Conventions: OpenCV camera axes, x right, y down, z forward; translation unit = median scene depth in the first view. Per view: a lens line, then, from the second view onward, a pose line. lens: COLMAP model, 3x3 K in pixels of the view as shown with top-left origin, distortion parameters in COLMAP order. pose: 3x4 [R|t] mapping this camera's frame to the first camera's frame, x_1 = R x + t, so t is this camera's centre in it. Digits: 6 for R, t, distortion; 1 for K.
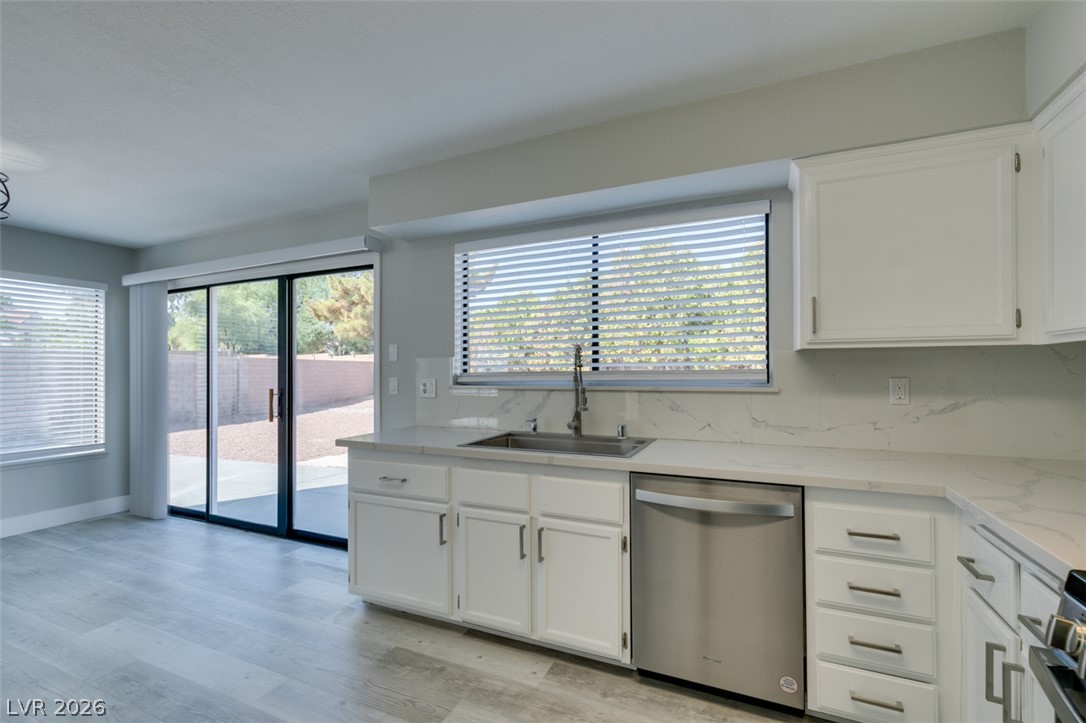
lens RADIAL K [[484.8, 0, 540.6], [0, 484.8, 365.3], [0, 0, 1]] dist [0.006879, -0.001957]
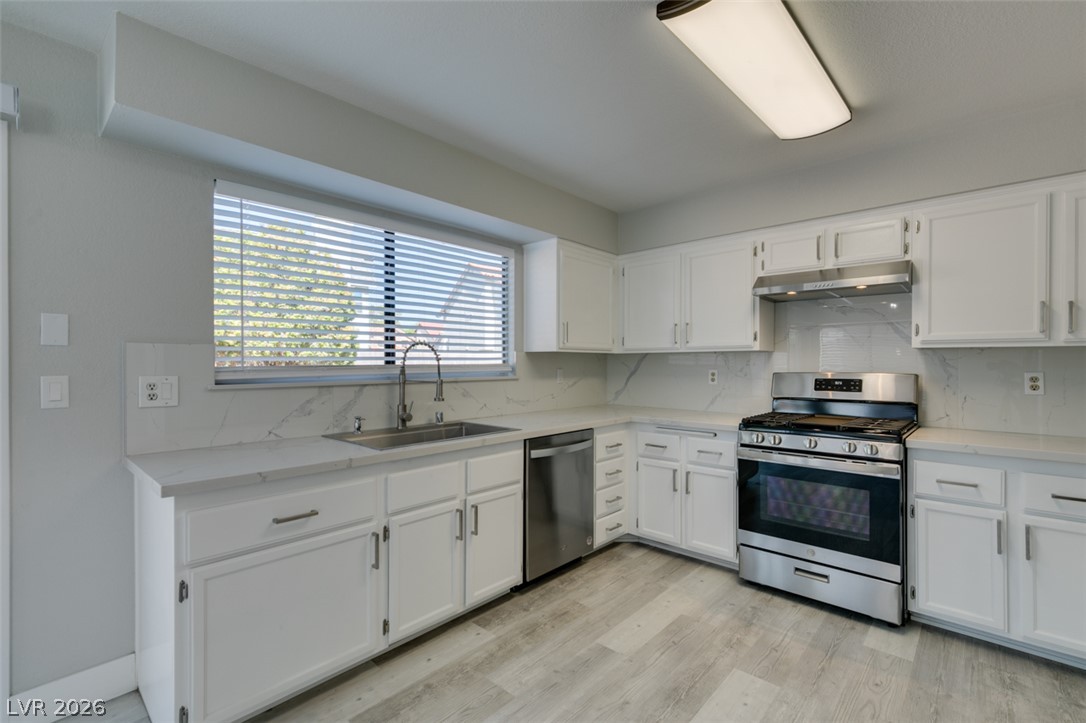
lens RADIAL K [[489.4, 0, 540.5], [0, 489.4, 363.3], [0, 0, 1]] dist [0.003388, -0.000544]
pose [[0.301807, 0.005740, 0.953352, -0.678684], [-0.009757, 0.999948, -0.002931, 0.007750], [-0.953319, -0.008418, 0.301847, 0.342279]]
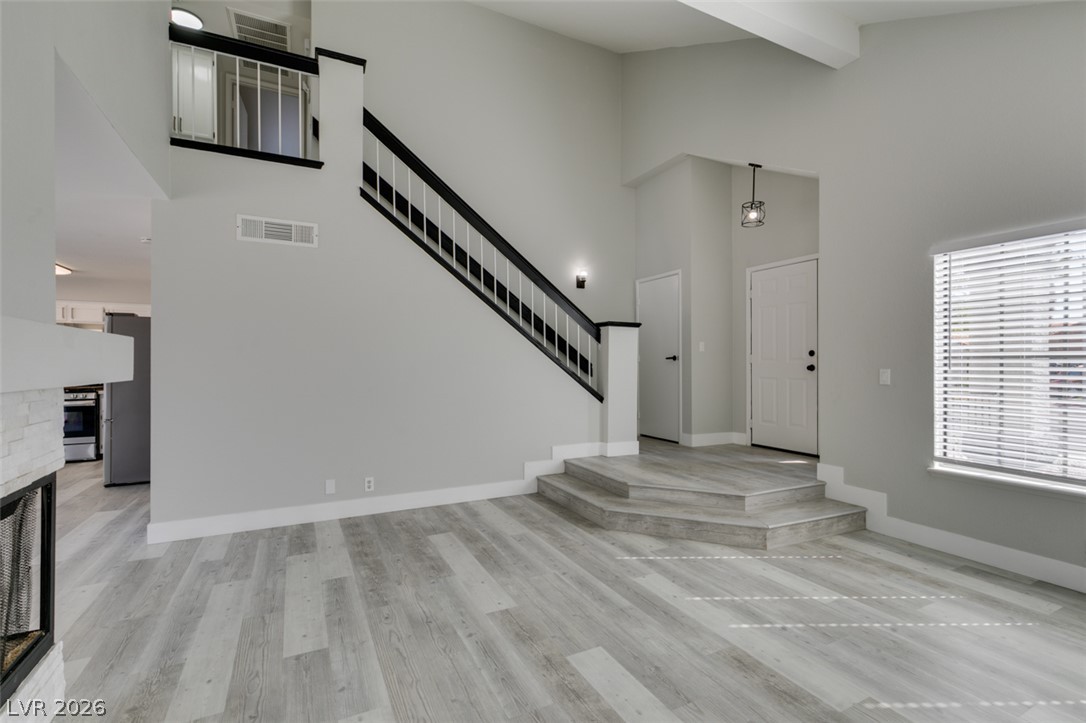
lens RADIAL K [[484.8, 0, 540.6], [0, 484.8, 365.3], [0, 0, 1]] dist [0.006879, -0.001957]
pose [[-0.784175, 0.005571, 0.620515, -2.515037], [0.000115, 0.999961, -0.008833, 0.025303], [-0.620540, -0.006855, -0.784145, 0.487914]]
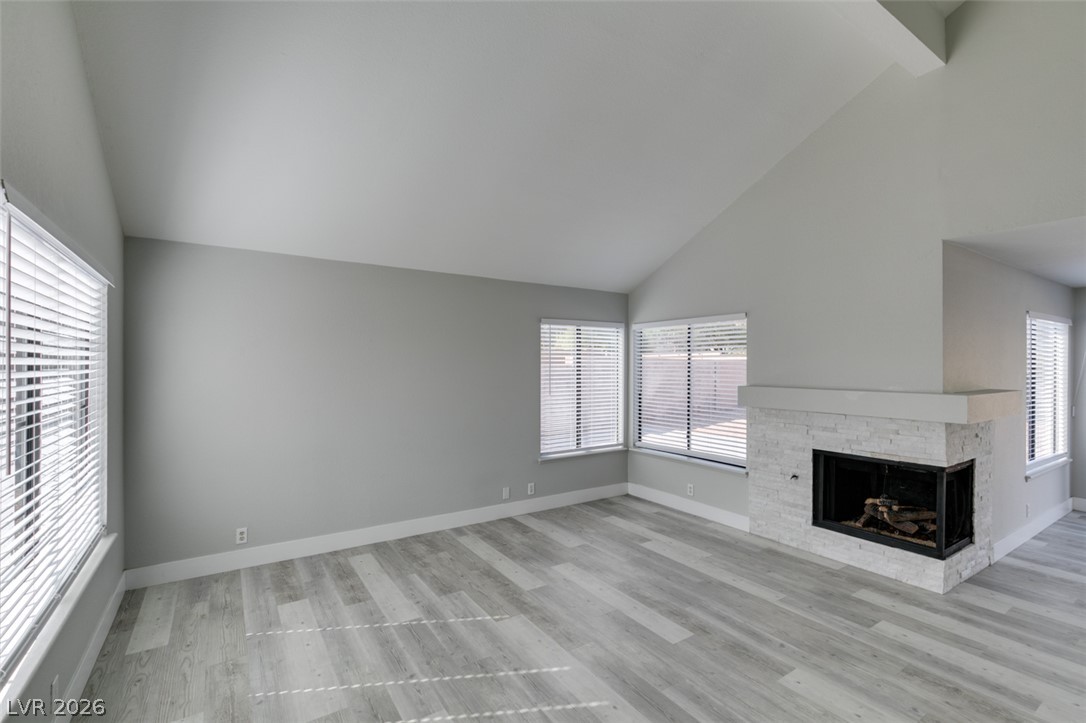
lens RADIAL K [[484.8, 0, 540.6], [0, 484.8, 365.3], [0, 0, 1]] dist [0.006879, -0.001957]
pose [[0.850000, 0.012776, -0.526627, -1.896776], [-0.006802, 0.999889, 0.013279, -0.087791], [0.526738, -0.007705, 0.849993, -0.979528]]
